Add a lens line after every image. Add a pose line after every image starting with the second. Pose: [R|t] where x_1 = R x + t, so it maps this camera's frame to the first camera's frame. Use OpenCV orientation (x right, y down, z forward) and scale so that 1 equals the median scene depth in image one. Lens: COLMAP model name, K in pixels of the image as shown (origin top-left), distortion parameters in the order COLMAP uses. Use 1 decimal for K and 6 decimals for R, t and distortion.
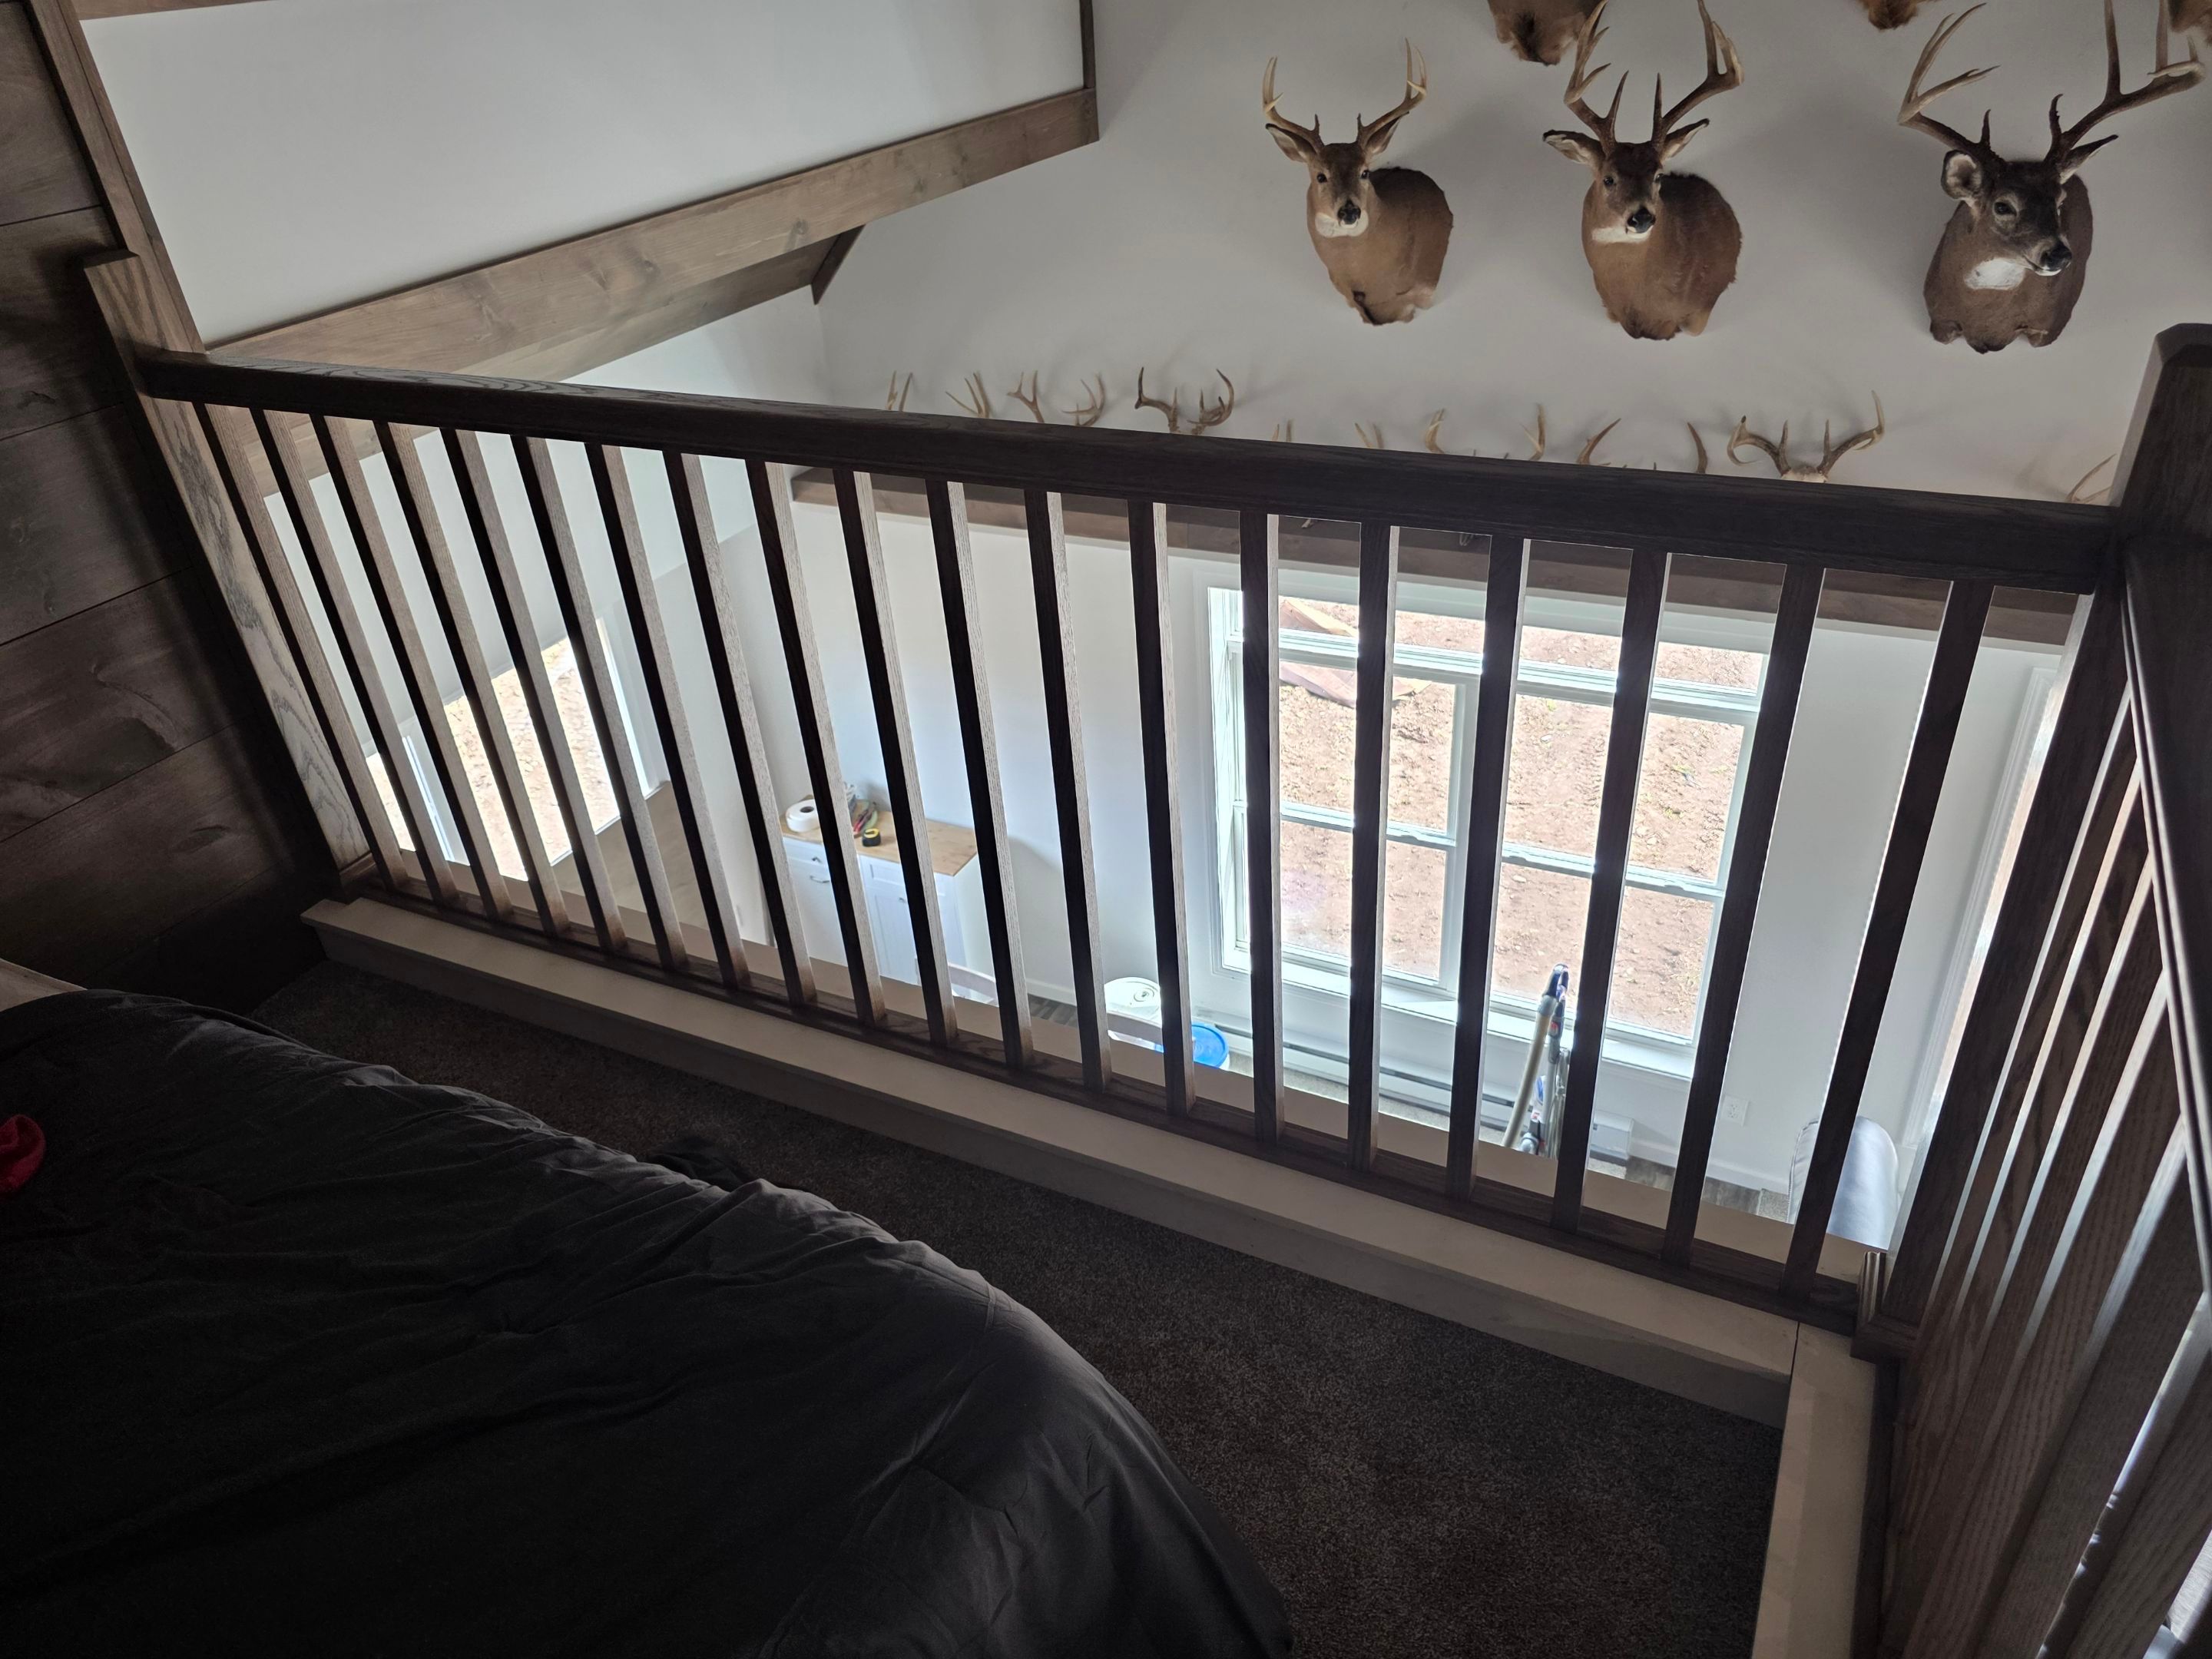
lens RADIAL K [[1492.5, 0, 1106.0], [0, 1492.5, 829.5], [0, 0, 1]] dist [0.022084, -0.008403]
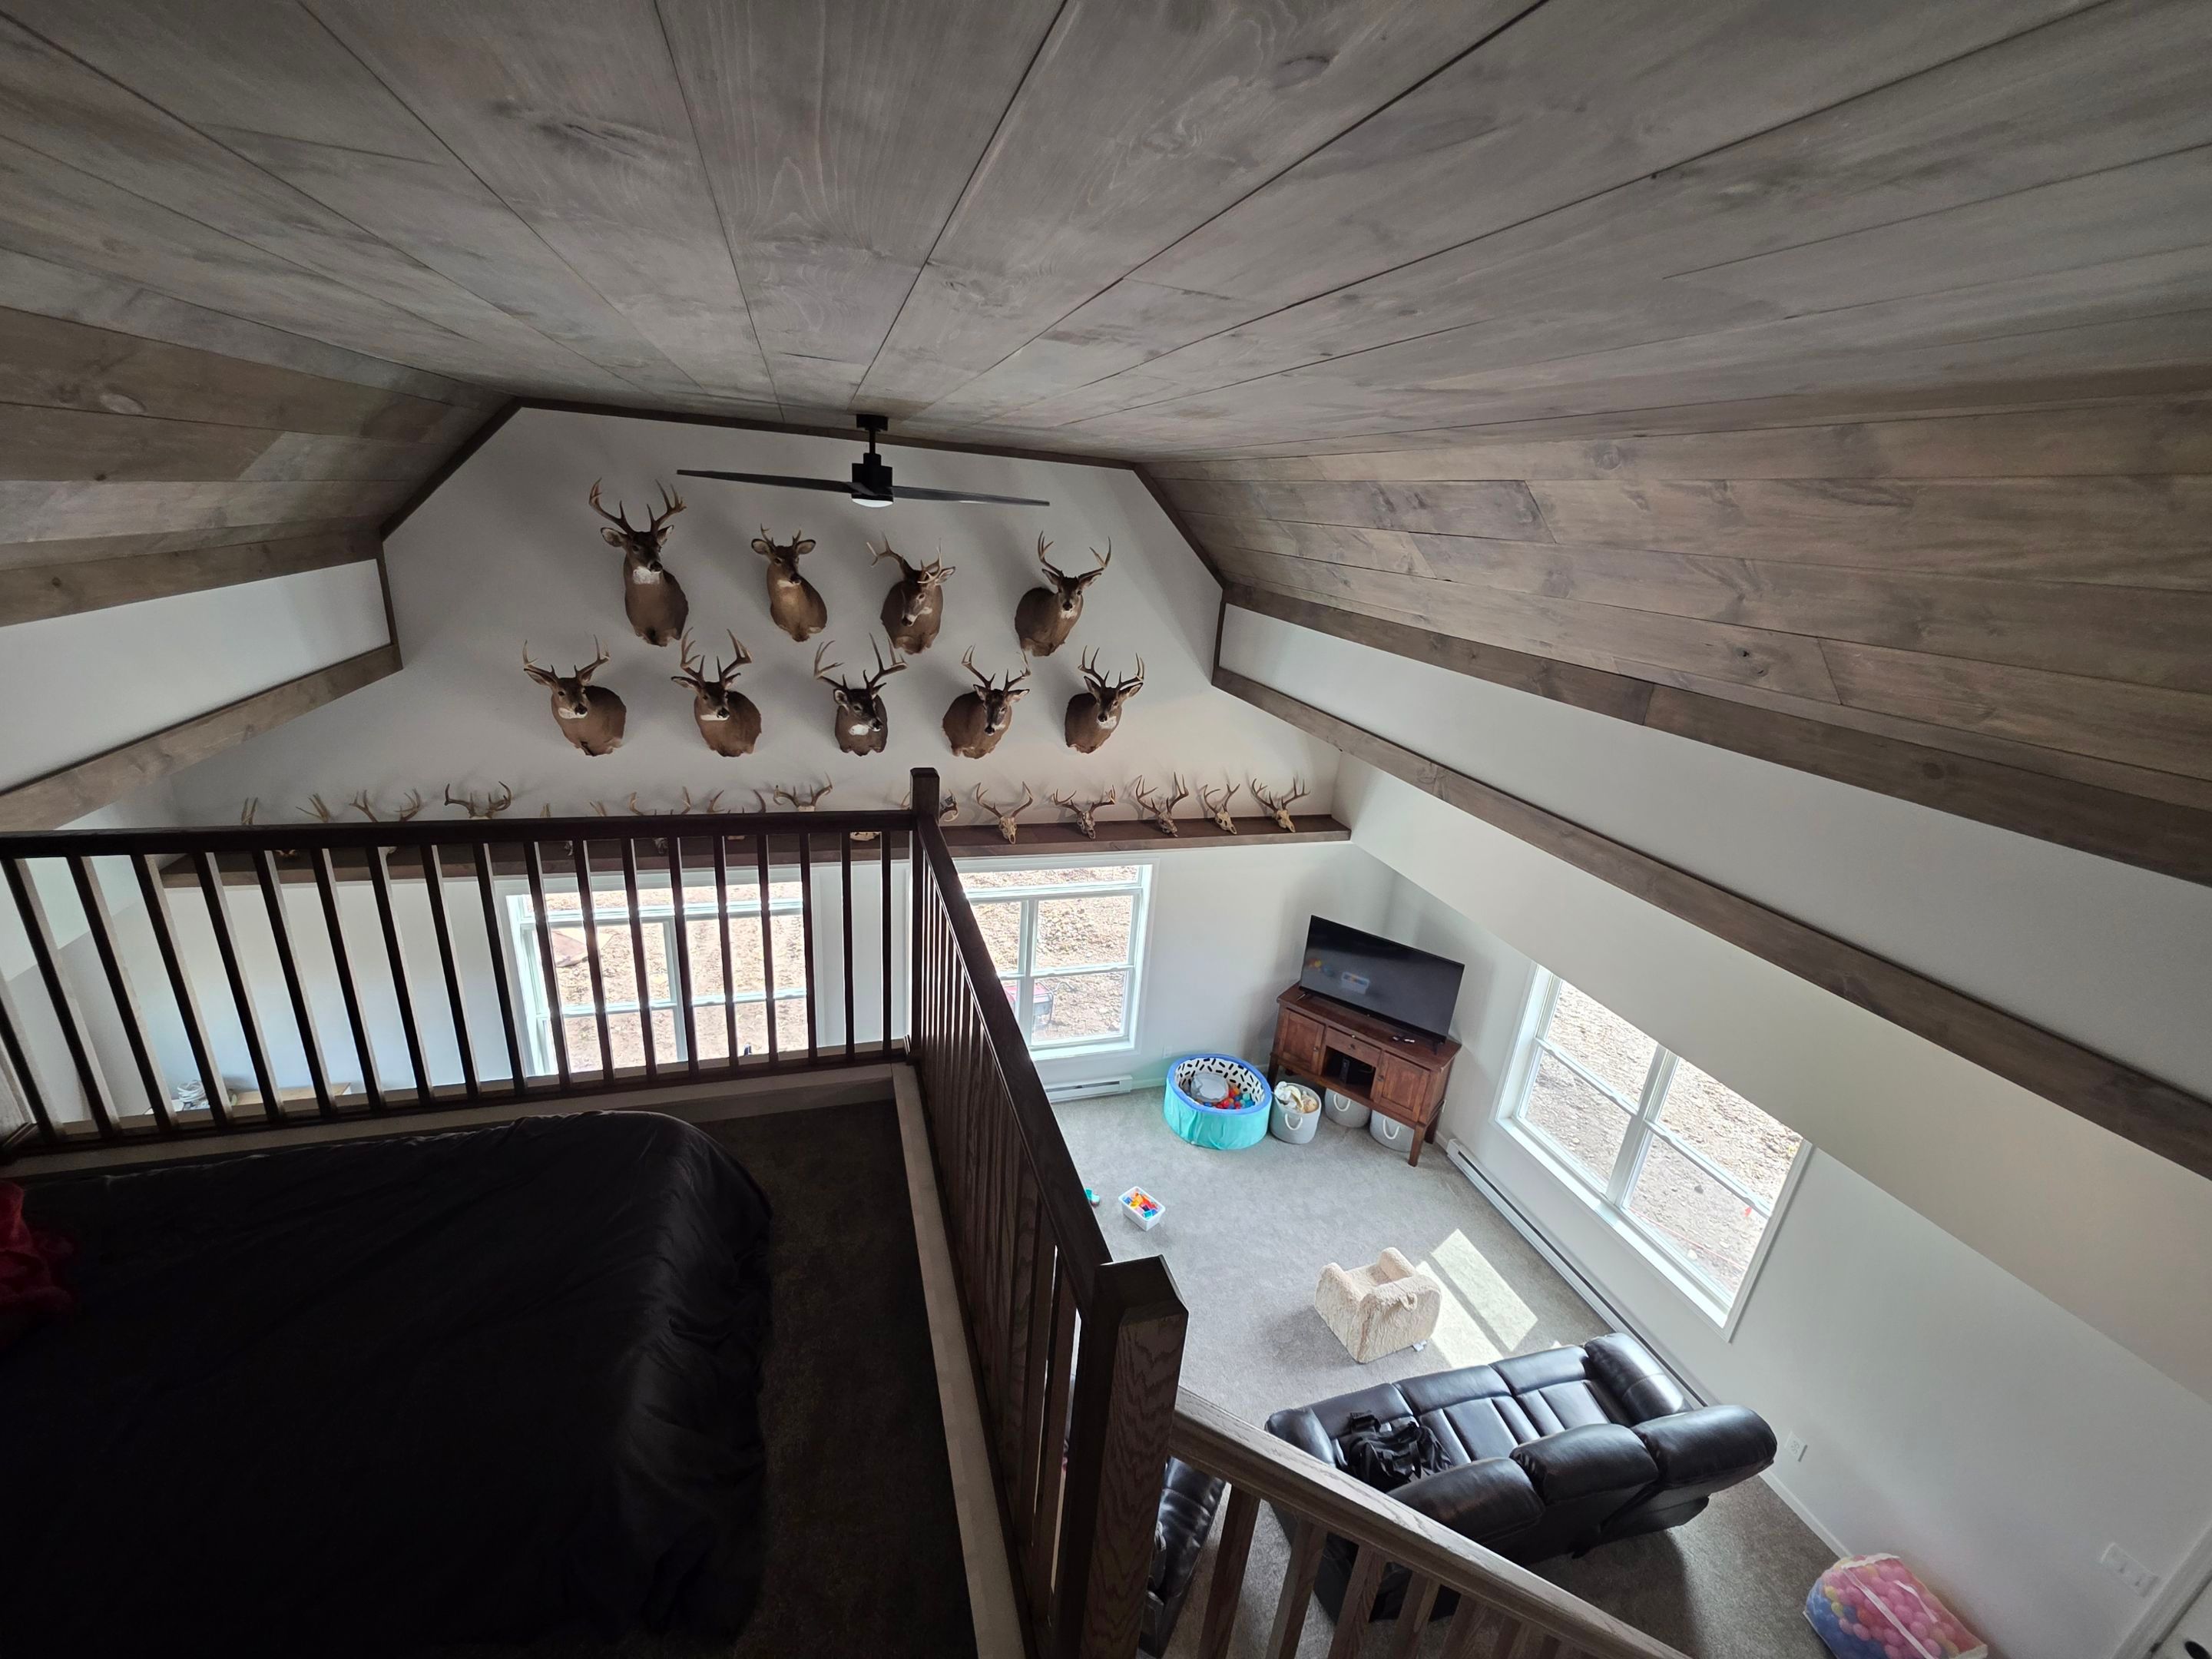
lens RADIAL K [[879.5, 0, 1106.0], [0, 879.5, 829.5], [0, 0, 1]] dist [0.000897, -0.000194]
pose [[0.700238, -0.115326, 0.704533, -0.206485], [0.256498, 0.961612, -0.097527, 0.064036], [-0.666240, 0.249004, 0.702938, -0.321881]]
